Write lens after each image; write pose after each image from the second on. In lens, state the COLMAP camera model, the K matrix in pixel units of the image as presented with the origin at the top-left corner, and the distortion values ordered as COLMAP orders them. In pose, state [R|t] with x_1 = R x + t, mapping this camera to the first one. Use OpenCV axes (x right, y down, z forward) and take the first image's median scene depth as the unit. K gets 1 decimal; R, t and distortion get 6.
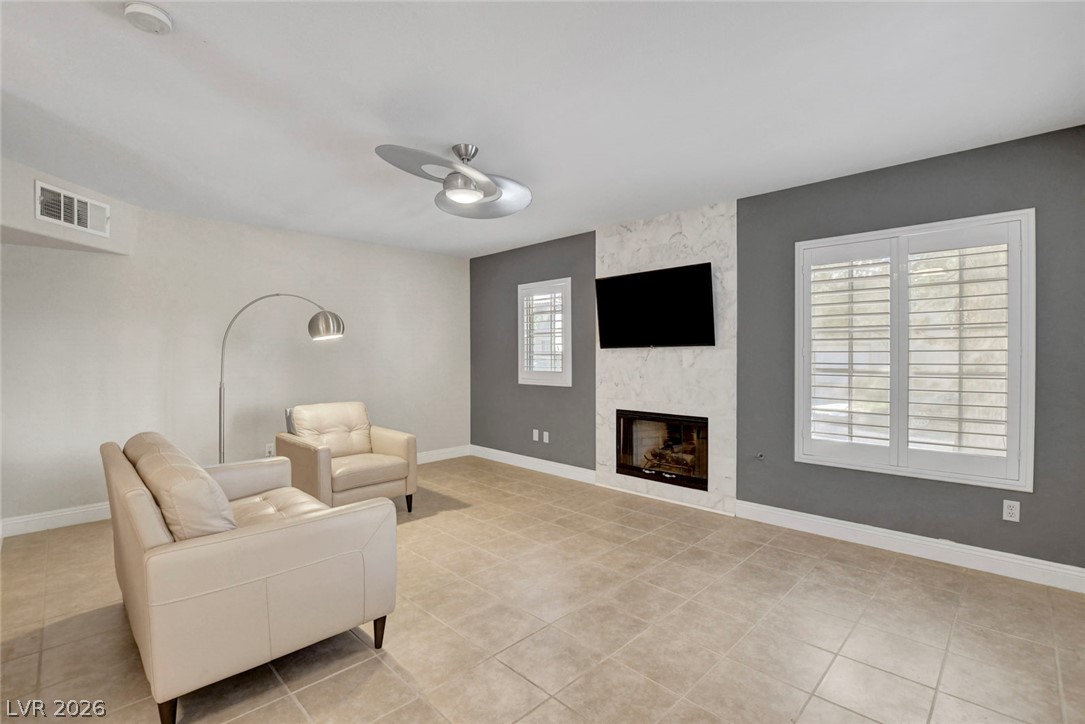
lens RADIAL K [[477.2, 0, 543.6], [0, 477.2, 361.0], [0, 0, 1]] dist [-0.032348, -0.000084]
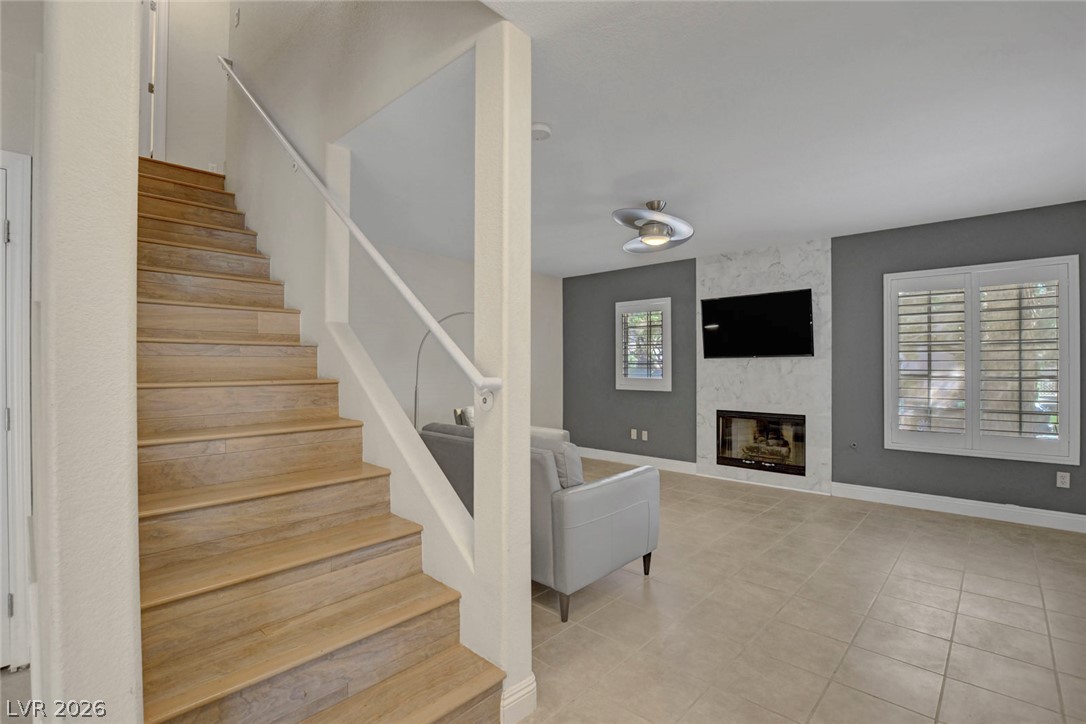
lens RADIAL K [[486.5, 0, 549.2], [0, 486.5, 363.9], [0, 0, 1]] dist [-0.028407, 0.000975]
pose [[0.999369, 0.000686, 0.035519, -0.370505], [-0.000121, 0.999874, -0.015890, 0.007891], [-0.035525, 0.015875, 0.999243, -0.223784]]
